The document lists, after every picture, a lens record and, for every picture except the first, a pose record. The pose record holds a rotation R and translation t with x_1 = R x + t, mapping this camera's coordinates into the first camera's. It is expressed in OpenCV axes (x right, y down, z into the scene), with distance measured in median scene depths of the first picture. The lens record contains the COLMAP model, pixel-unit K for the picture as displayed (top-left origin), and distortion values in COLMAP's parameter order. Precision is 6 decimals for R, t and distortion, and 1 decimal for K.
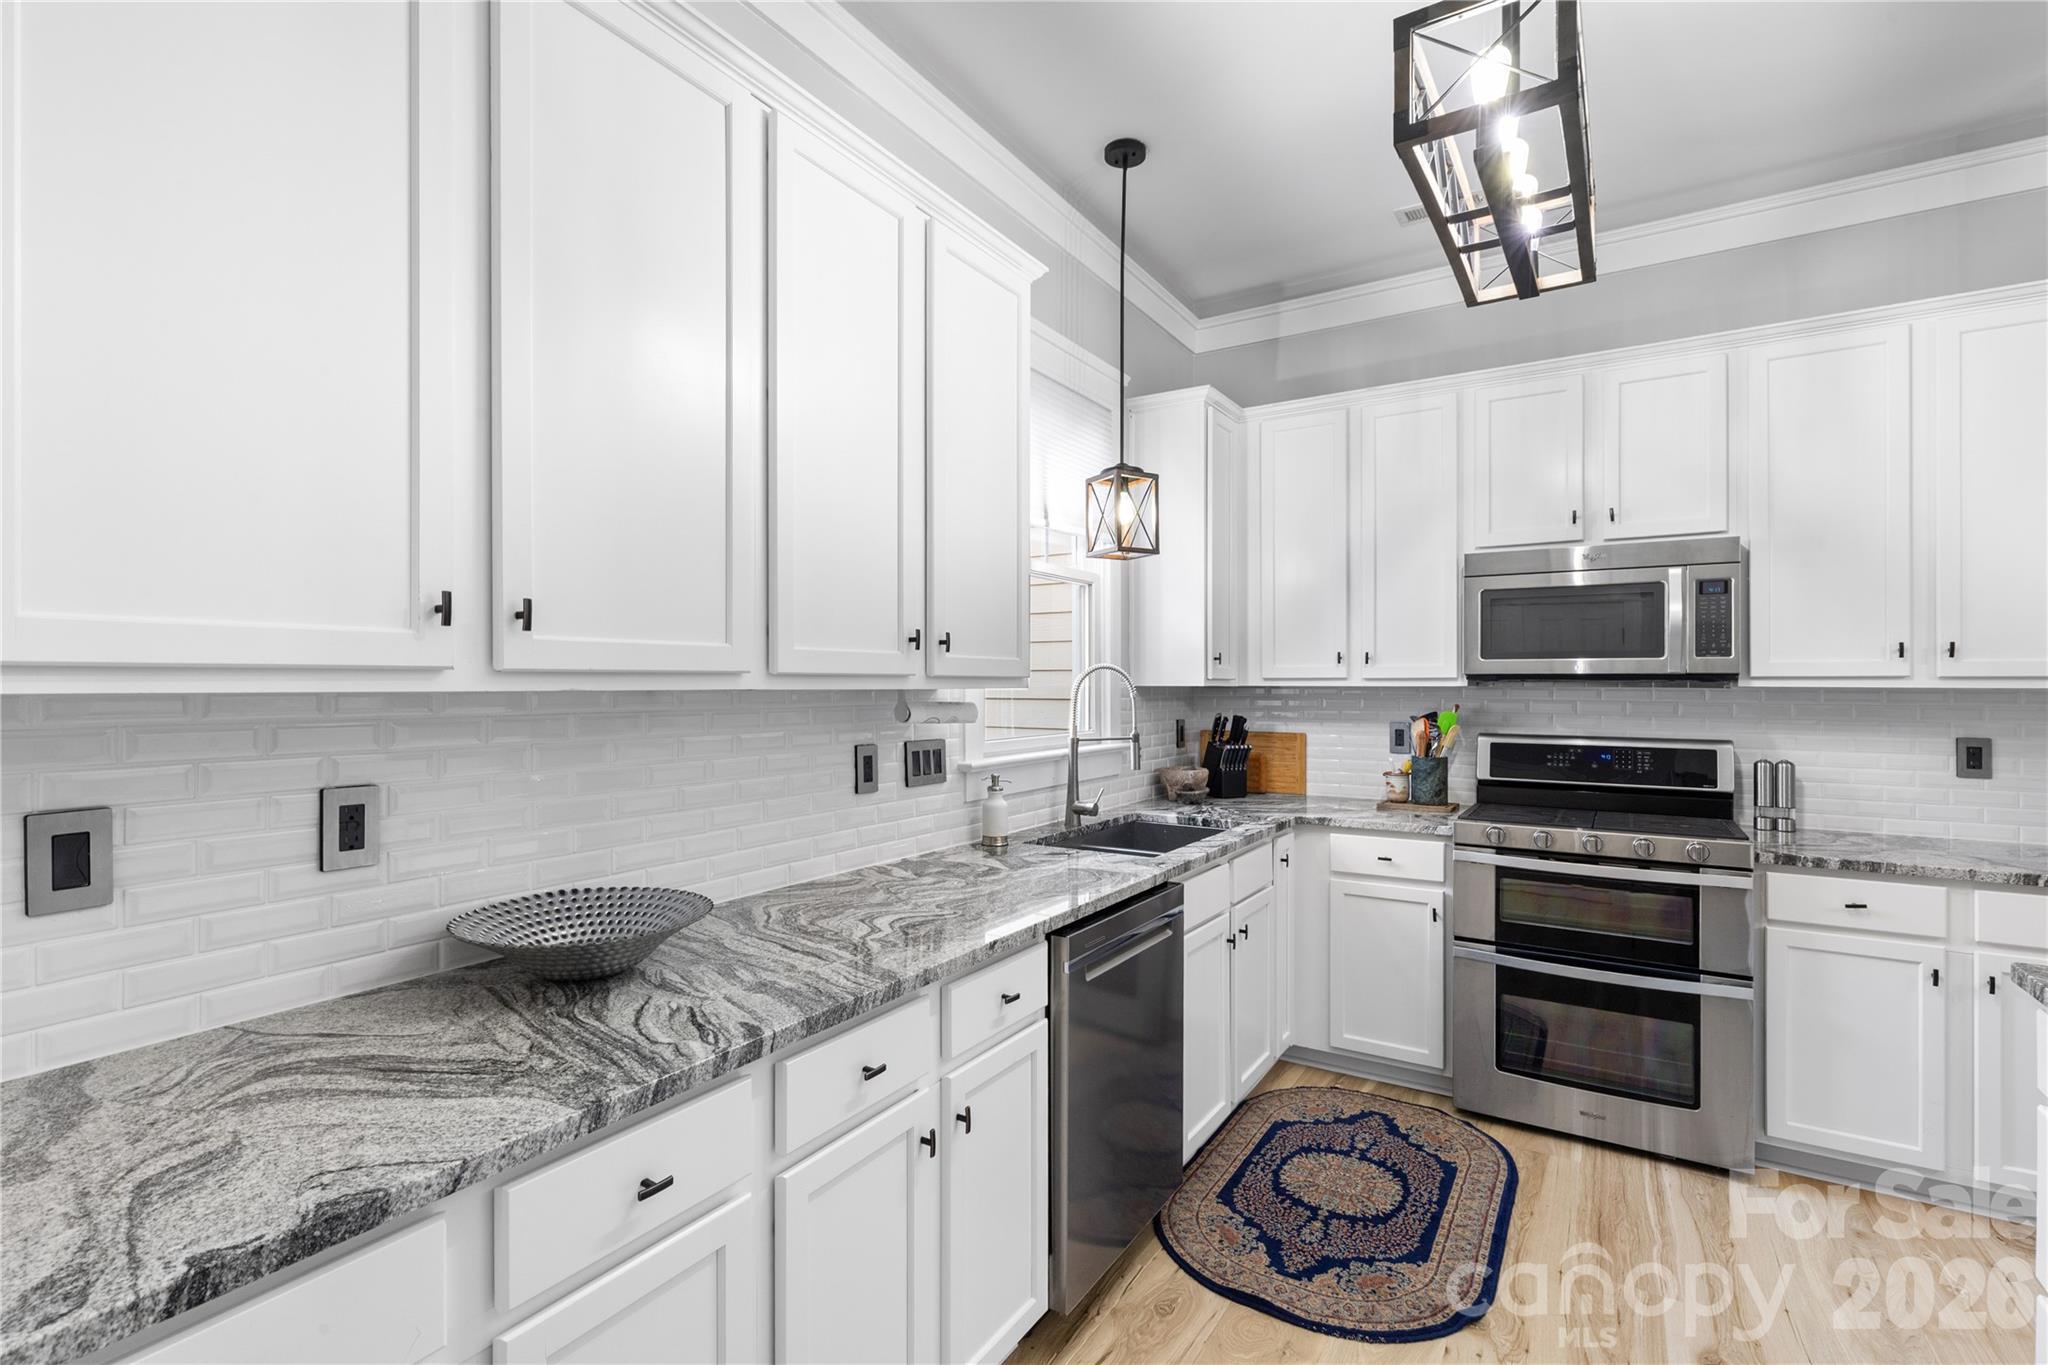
lens RADIAL K [[935.5, 0, 1019.6], [0, 935.5, 684.8], [0, 0, 1]] dist [0.007244, -0.002237]
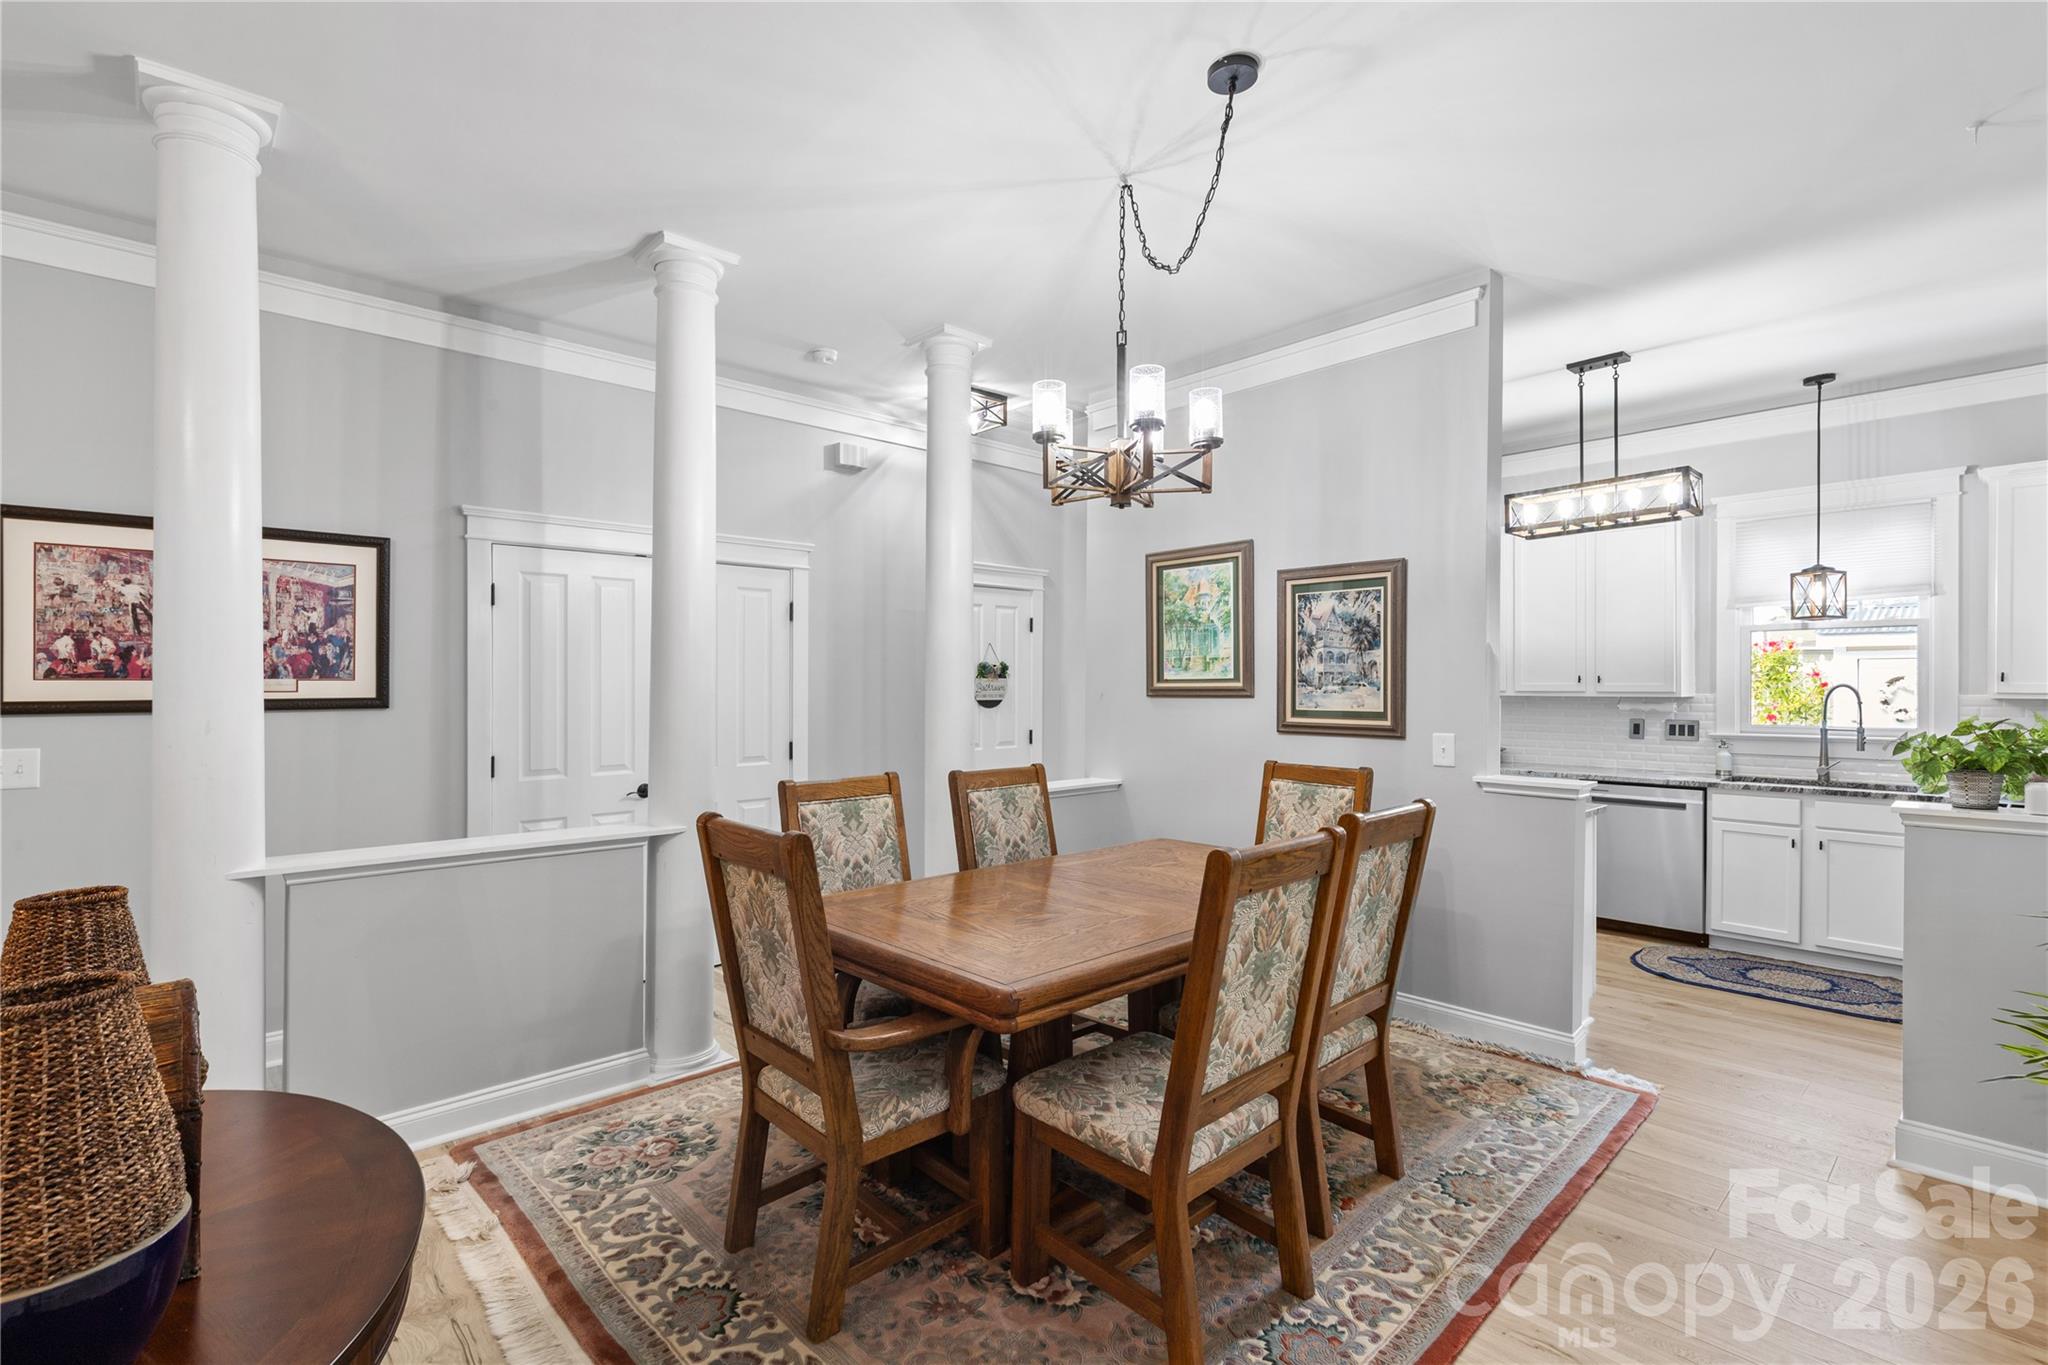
lens RADIAL K [[935.5, 0, 1014.7], [0, 935.5, 688.0], [0, 0, 1]] dist [0.007244, -0.002237]
pose [[-0.255559, 0.001790, -0.966792, 2.444276], [-0.002917, 0.999992, 0.002622, -0.017743], [0.966789, 0.003490, -0.255552, 0.043694]]
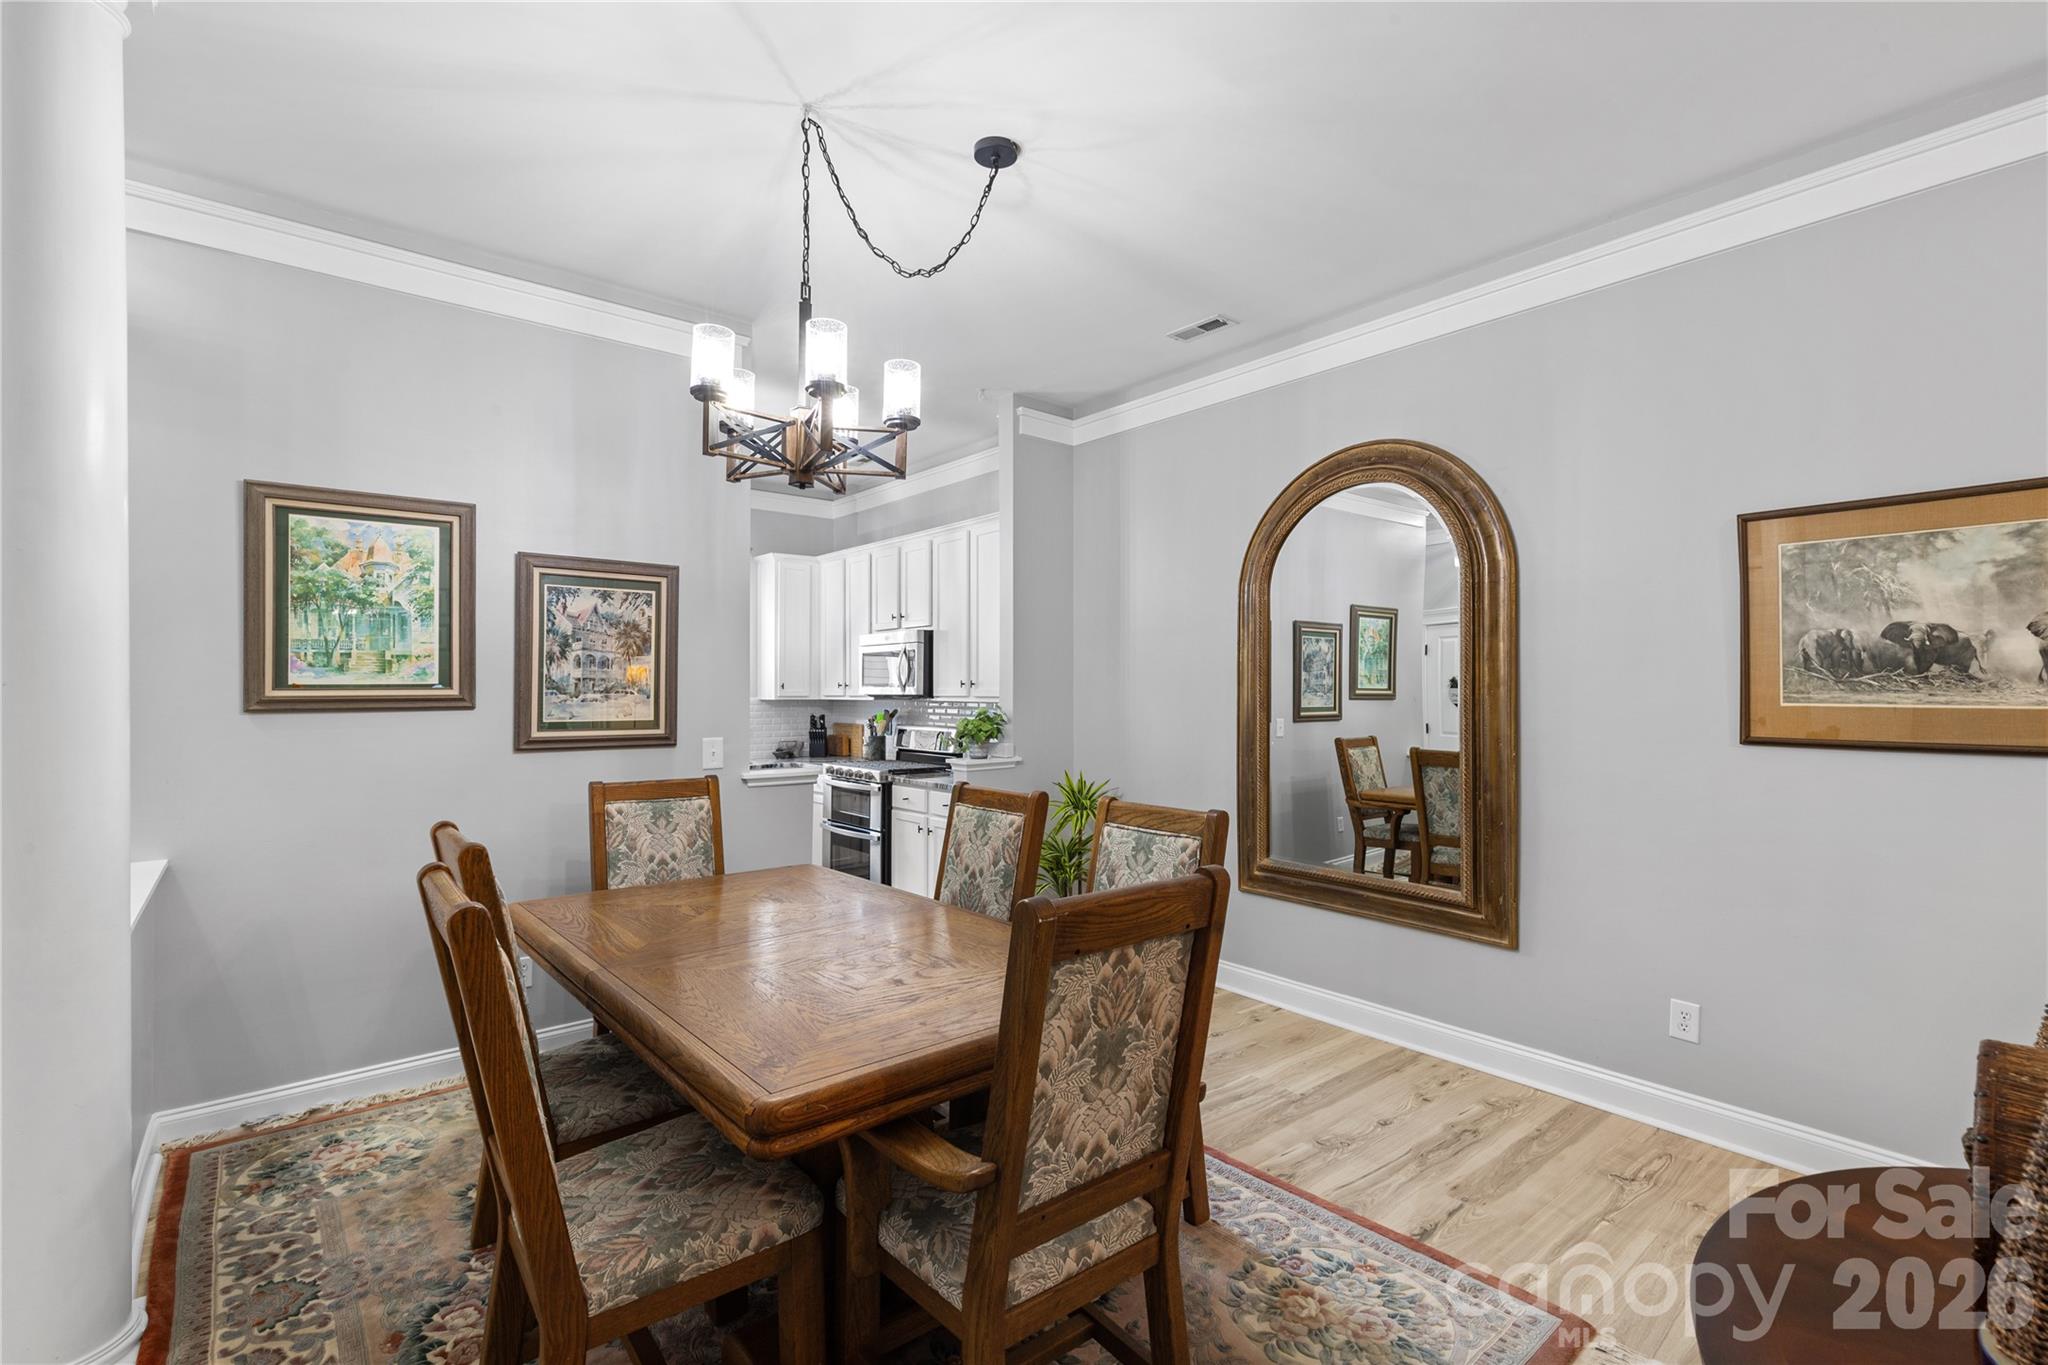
lens RADIAL K [[935.5, 0, 1021.9], [0, 935.5, 680.1], [0, 0, 1]] dist [0.007244, -0.002237]
pose [[0.945261, -0.004271, -0.326287, 1.836944], [0.000040, 0.999916, -0.012973, -0.020277], [0.326315, 0.012249, 0.945182, -0.994025]]
